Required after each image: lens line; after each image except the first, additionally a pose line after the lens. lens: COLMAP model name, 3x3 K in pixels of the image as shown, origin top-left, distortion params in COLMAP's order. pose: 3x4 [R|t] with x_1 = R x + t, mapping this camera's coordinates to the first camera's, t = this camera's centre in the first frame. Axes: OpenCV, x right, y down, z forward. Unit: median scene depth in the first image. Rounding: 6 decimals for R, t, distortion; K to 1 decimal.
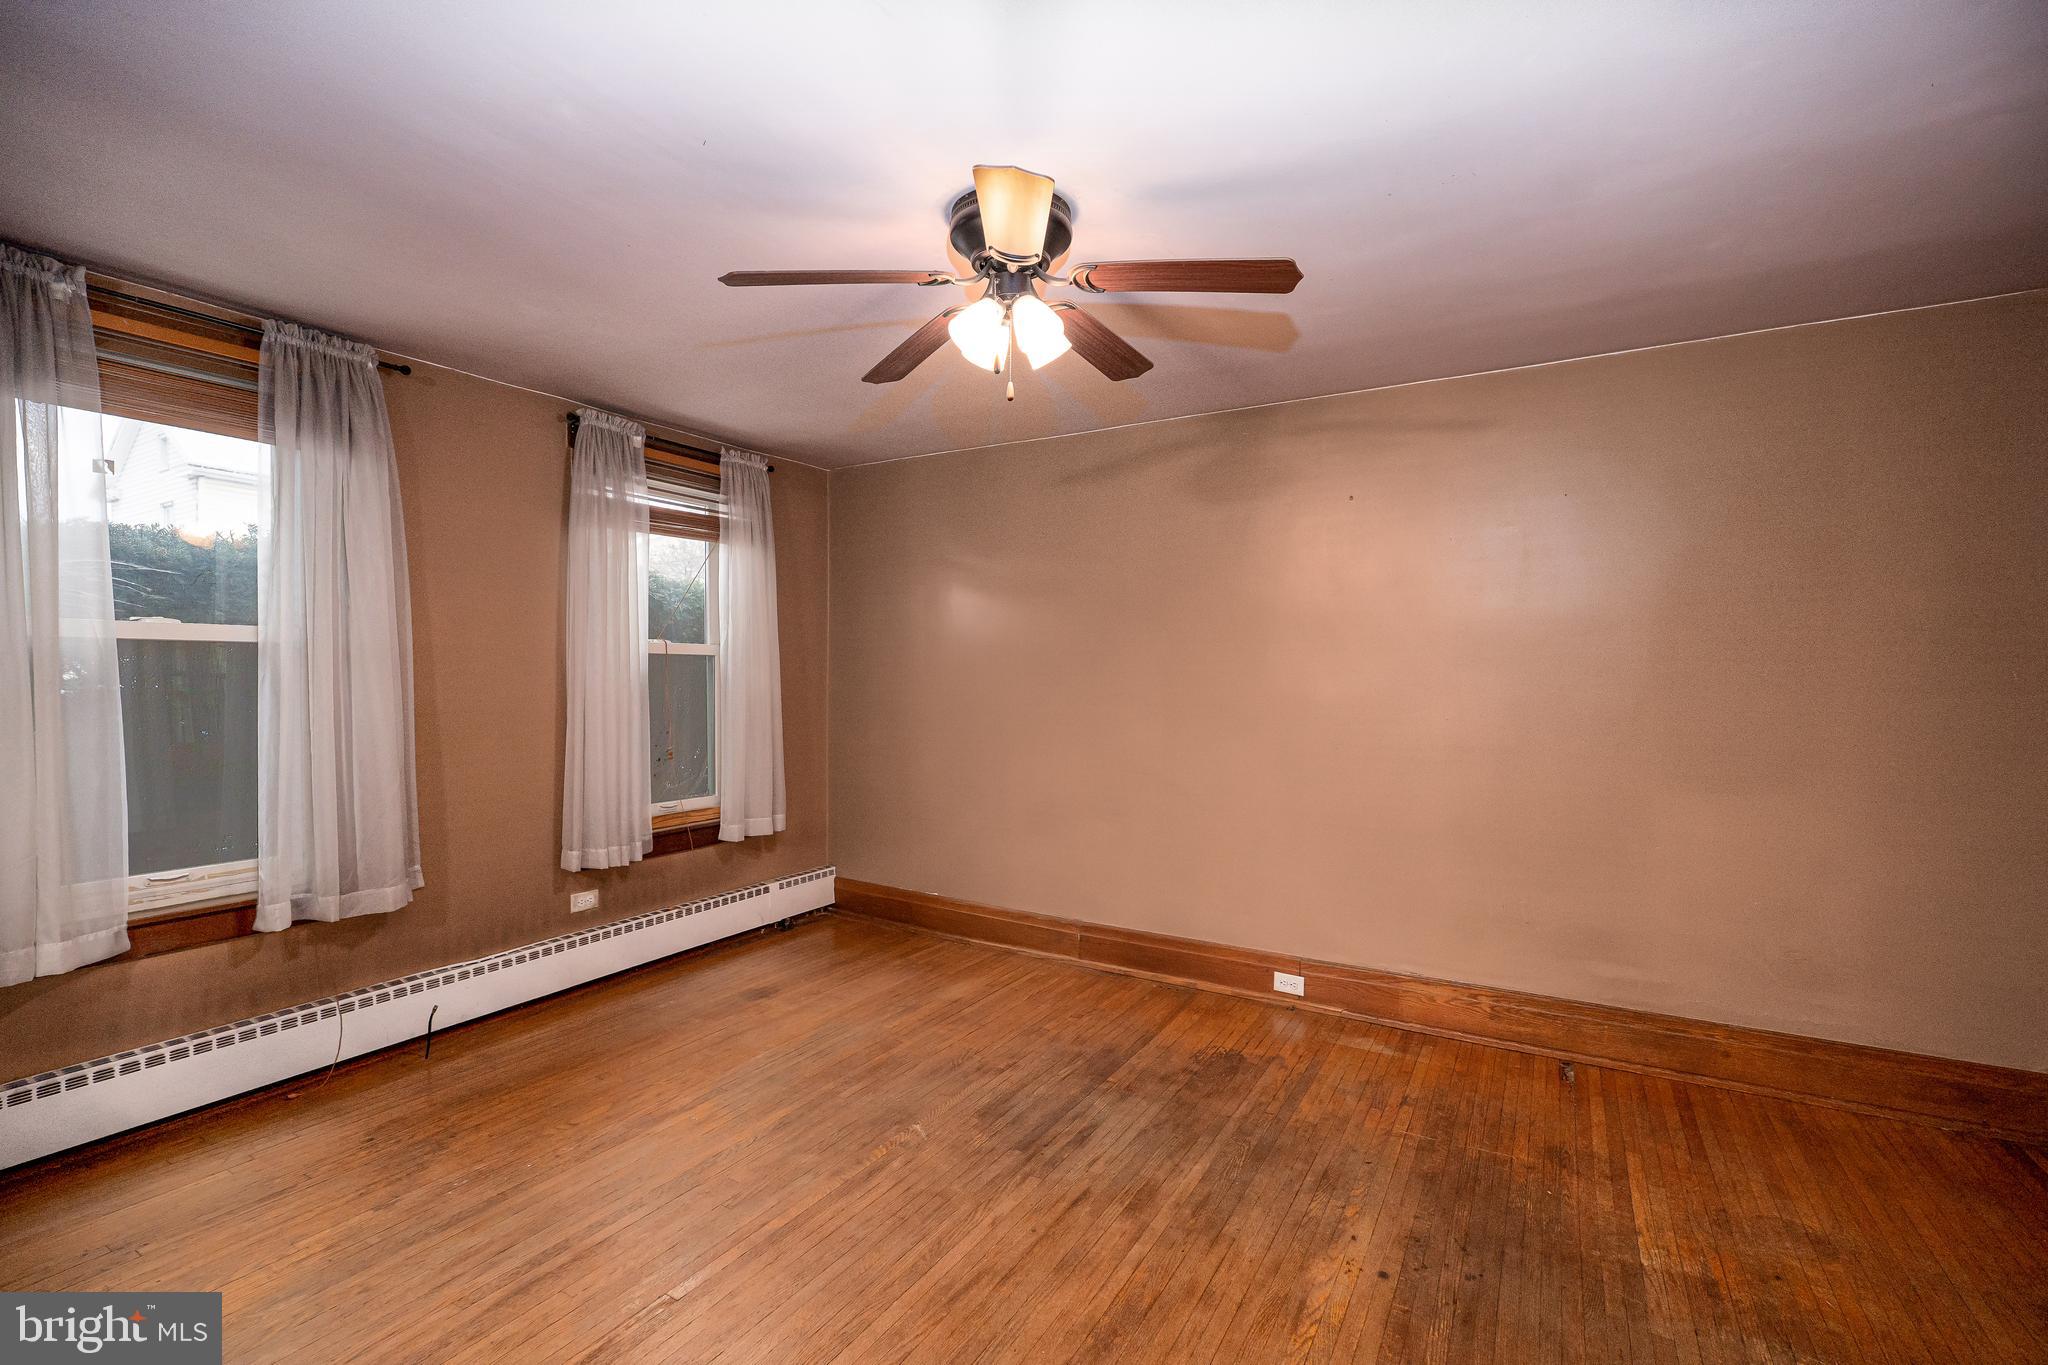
lens RADIAL K [[914.9, 0, 1018.5], [0, 914.9, 679.4], [0, 0, 1]] dist [-0.005834, 0.001692]
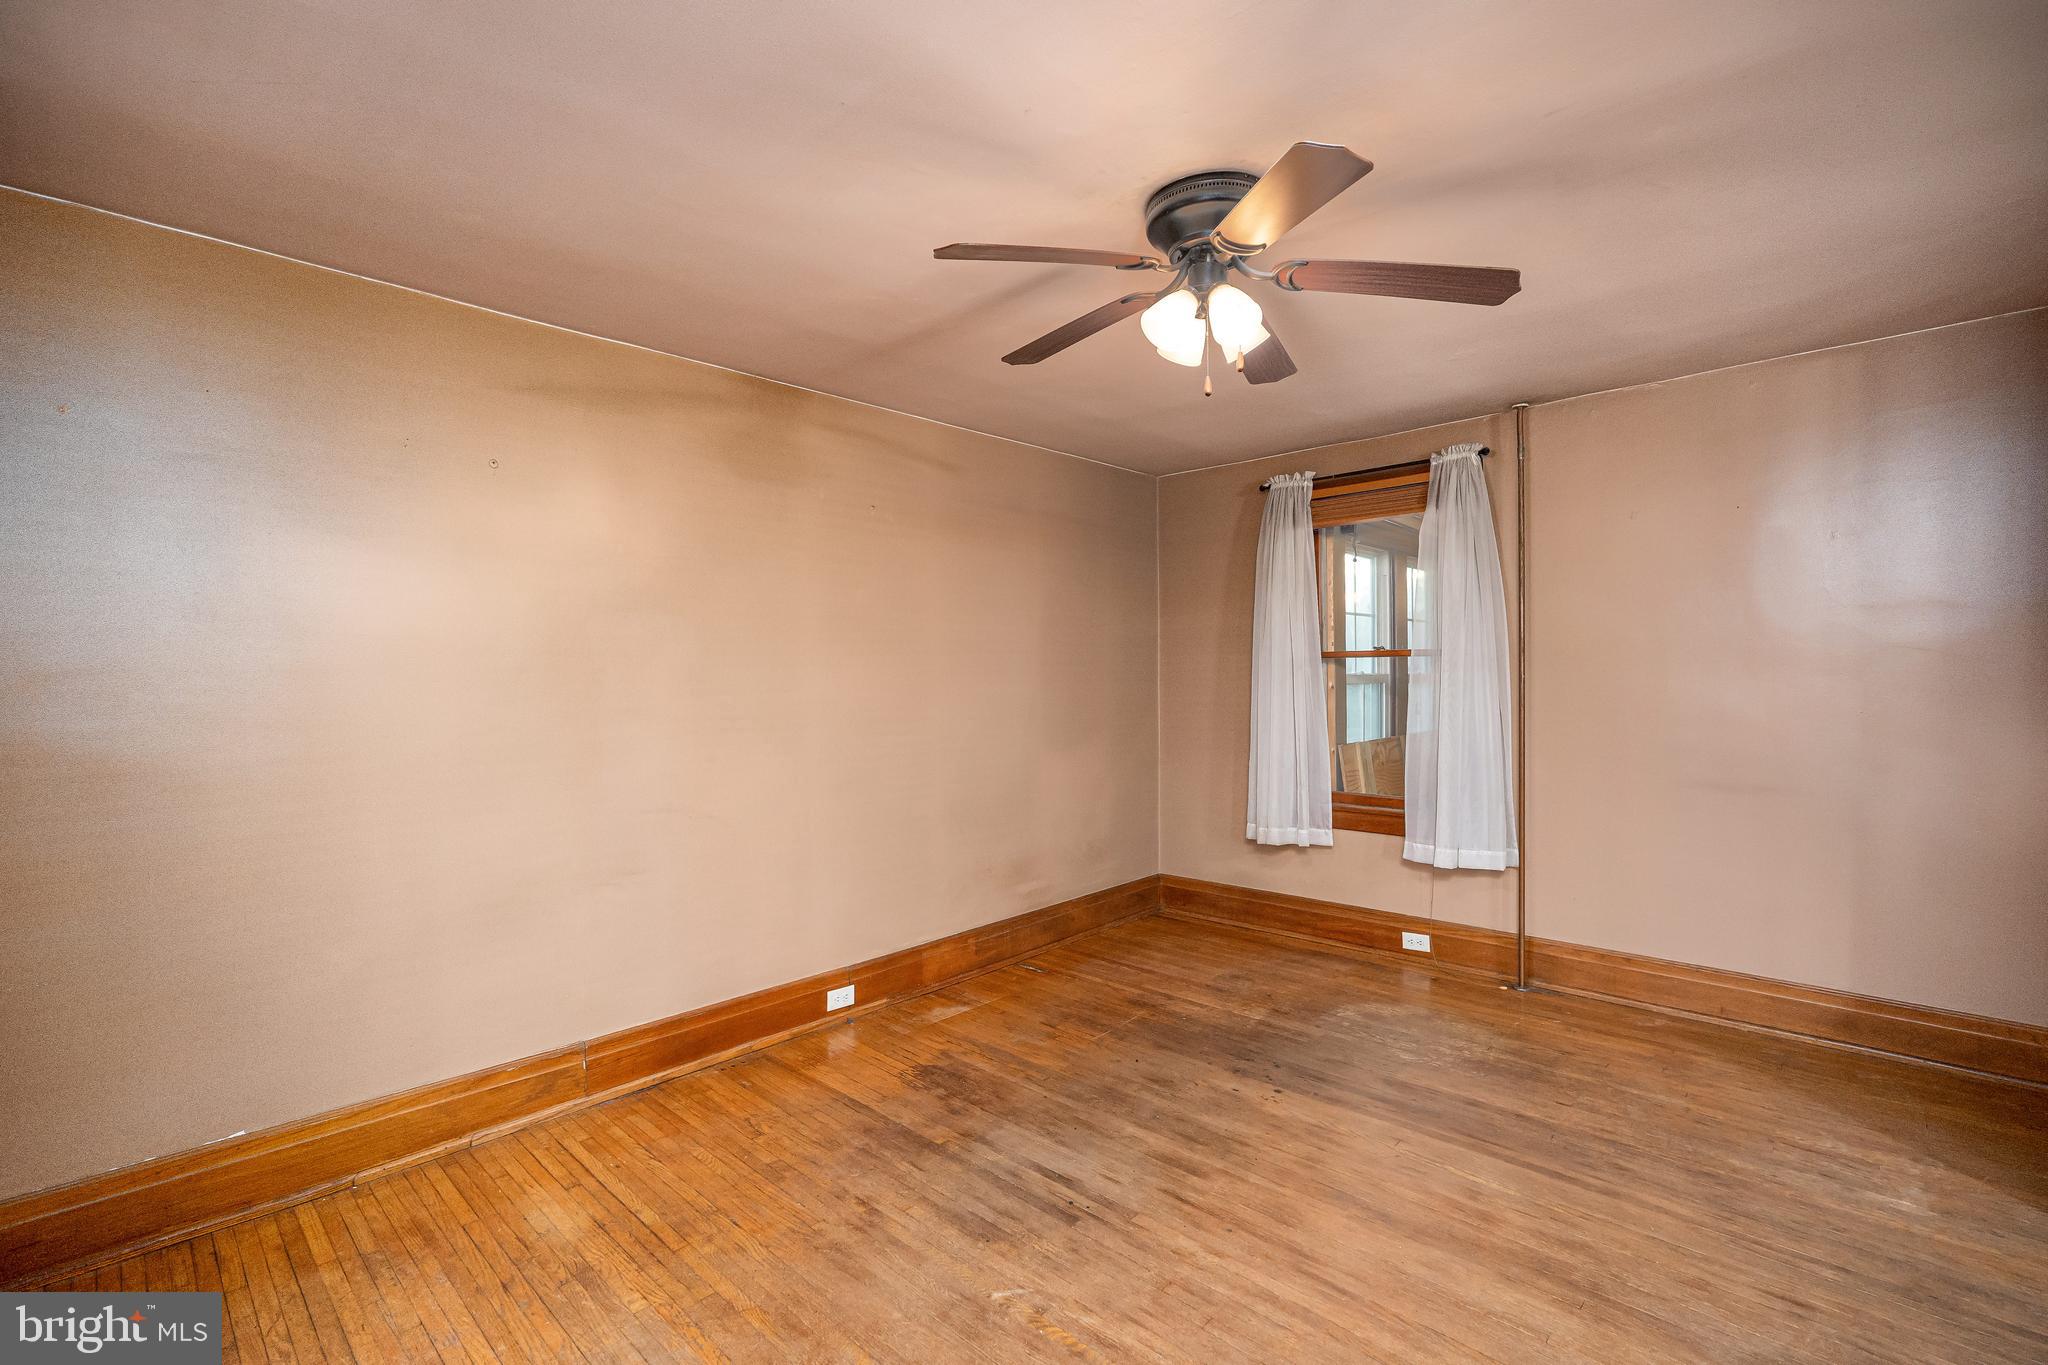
lens RADIAL K [[914.9, 0, 1022.5], [0, 914.9, 673.3], [0, 0, 1]] dist [-0.005834, 0.001692]
pose [[0.203320, -0.006099, 0.979093, -0.703369], [0.015831, 0.999870, 0.002941, -0.012125], [-0.978984, 0.014902, 0.203391, 0.702422]]
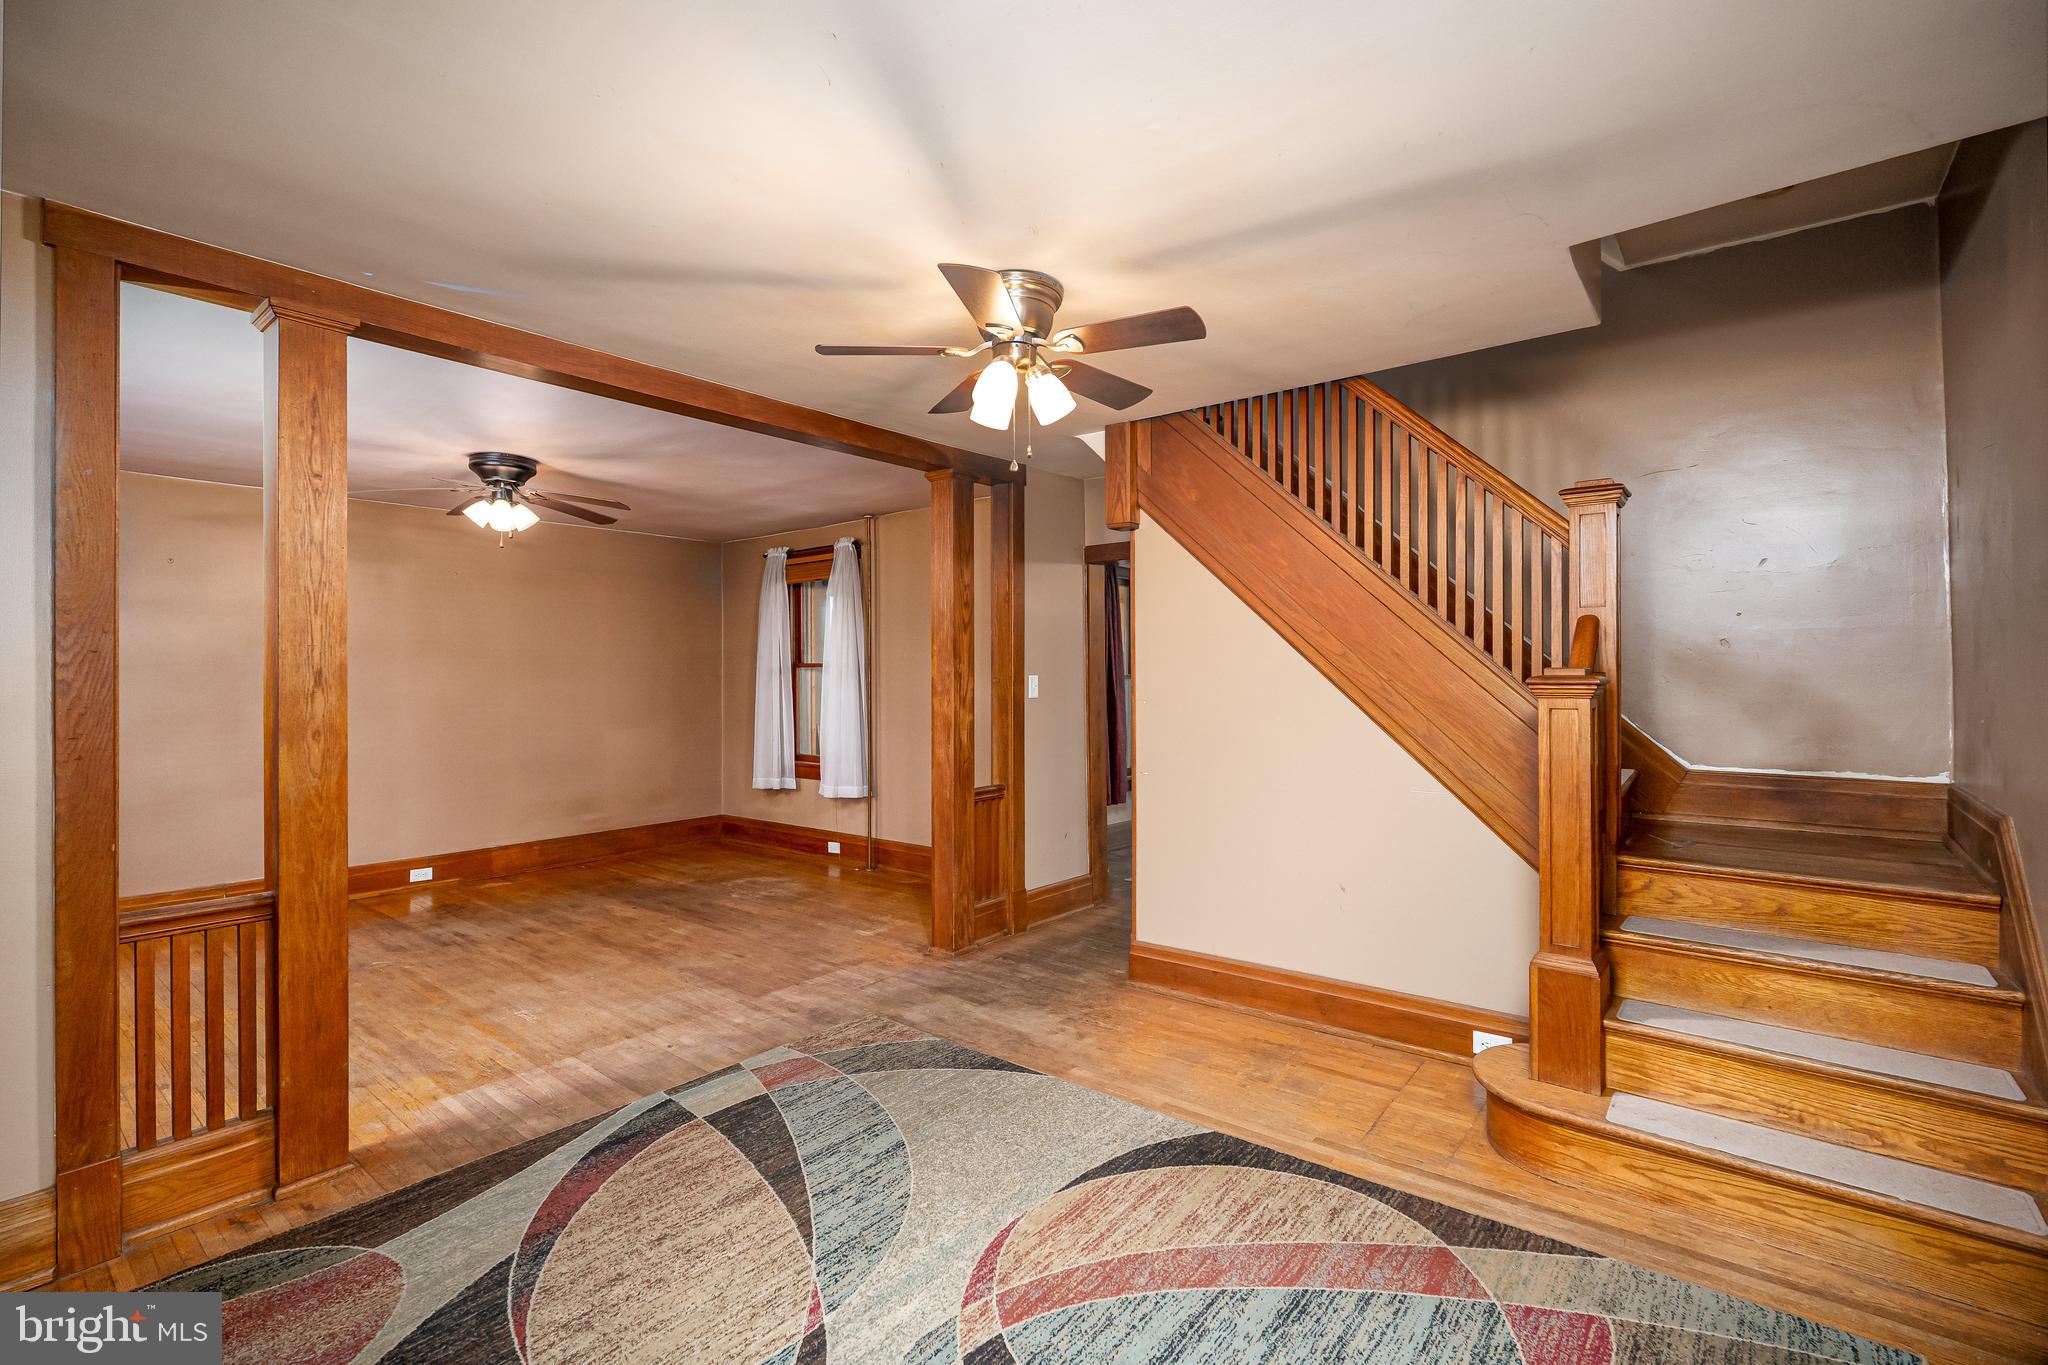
lens RADIAL K [[914.9, 0, 1024.8], [0, 914.9, 681.2], [0, 0, 1]] dist [-0.005834, 0.001692]
pose [[0.116528, -0.011068, 0.993126, -1.322814], [0.009647, 0.999903, 0.010012, -0.009094], [-0.993141, 0.008414, 0.116624, -0.259158]]
